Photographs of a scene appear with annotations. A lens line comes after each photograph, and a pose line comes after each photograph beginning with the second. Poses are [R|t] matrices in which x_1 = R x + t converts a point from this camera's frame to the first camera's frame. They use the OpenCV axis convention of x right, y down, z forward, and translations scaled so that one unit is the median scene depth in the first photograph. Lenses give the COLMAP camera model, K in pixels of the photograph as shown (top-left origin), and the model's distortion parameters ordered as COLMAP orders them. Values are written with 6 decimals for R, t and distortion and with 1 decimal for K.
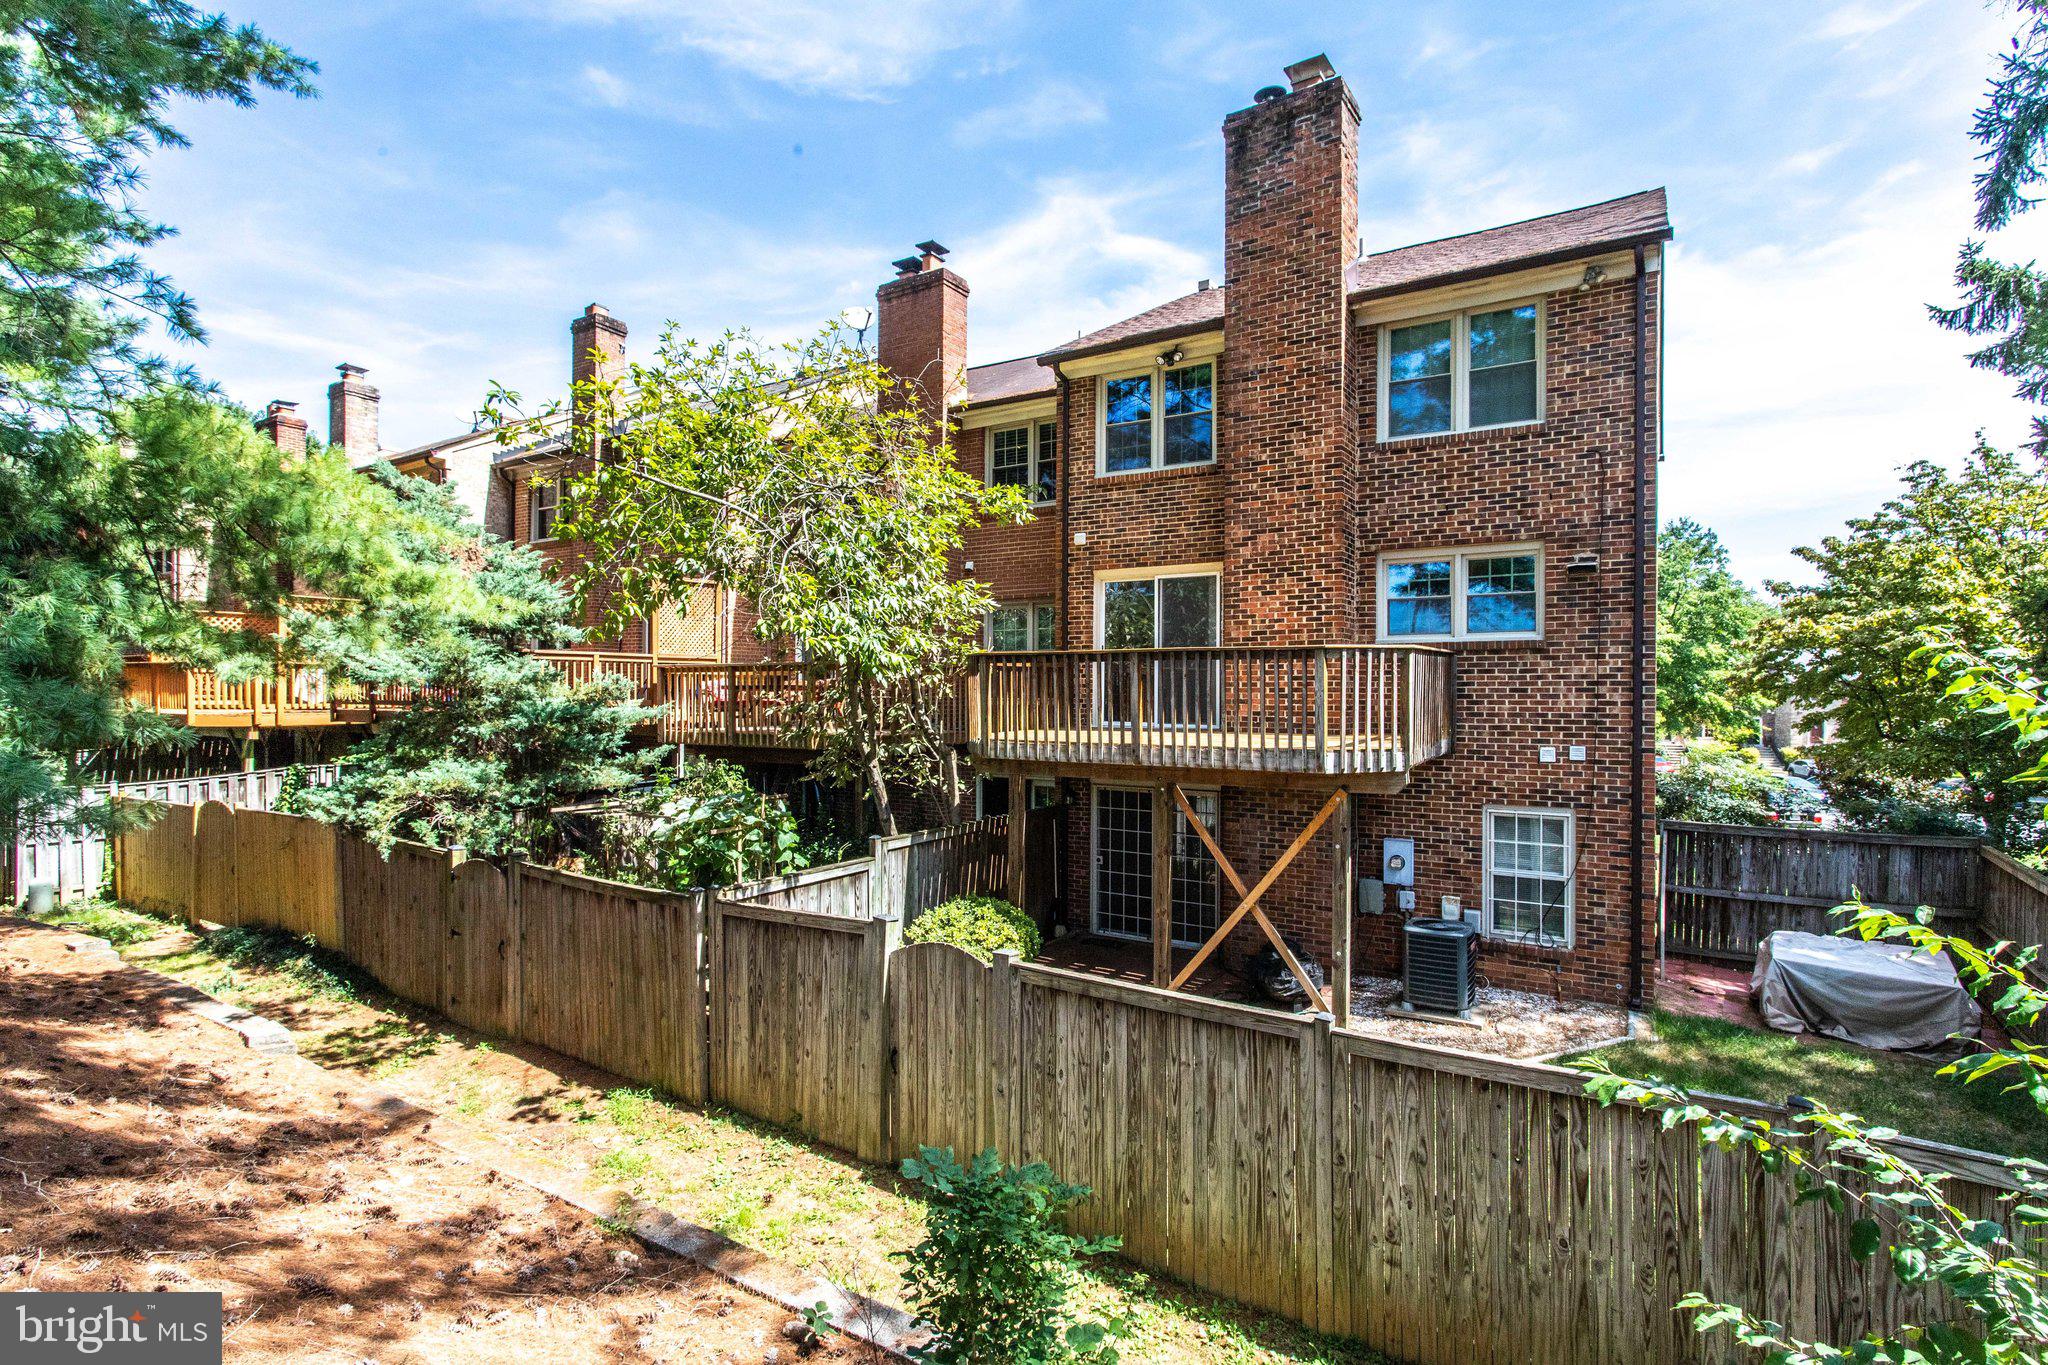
lens RADIAL K [[990.4, 0, 1031.8], [0, 990.4, 689.4], [0, 0, 1]] dist [-0.000629, 0.001766]
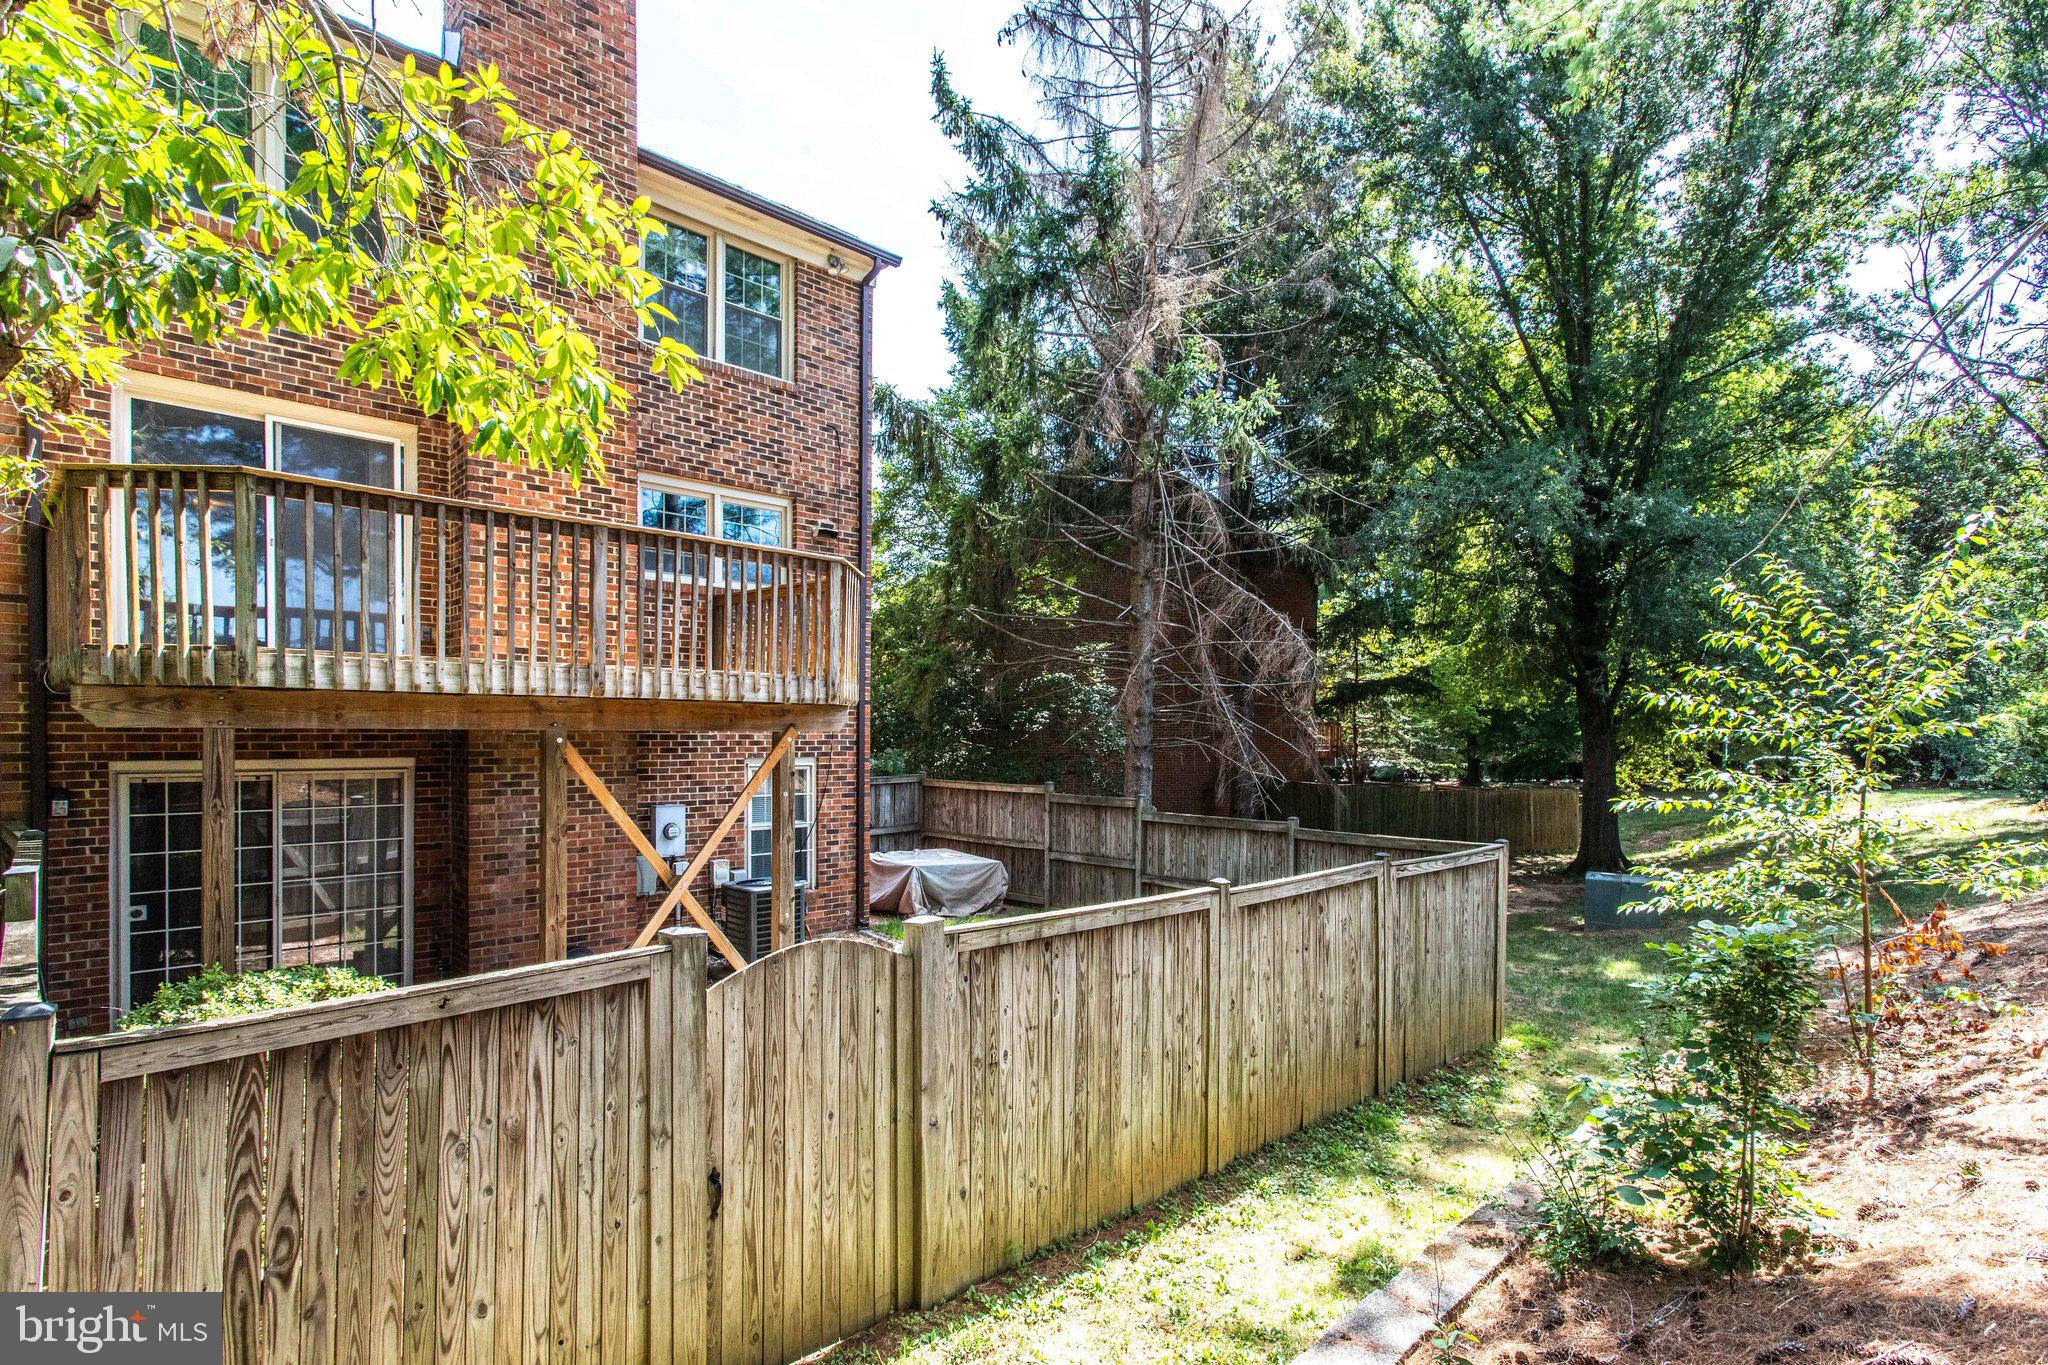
lens RADIAL K [[1004.4, 0, 1040.8], [0, 1004.4, 744.5], [0, 0, 1]] dist [0.003094, 0.001591]
pose [[0.228334, -0.010284, 0.973528, -0.444484], [-0.005544, 0.999914, 0.011863, 0.090493], [-0.973567, -0.008106, 0.228258, 0.507286]]
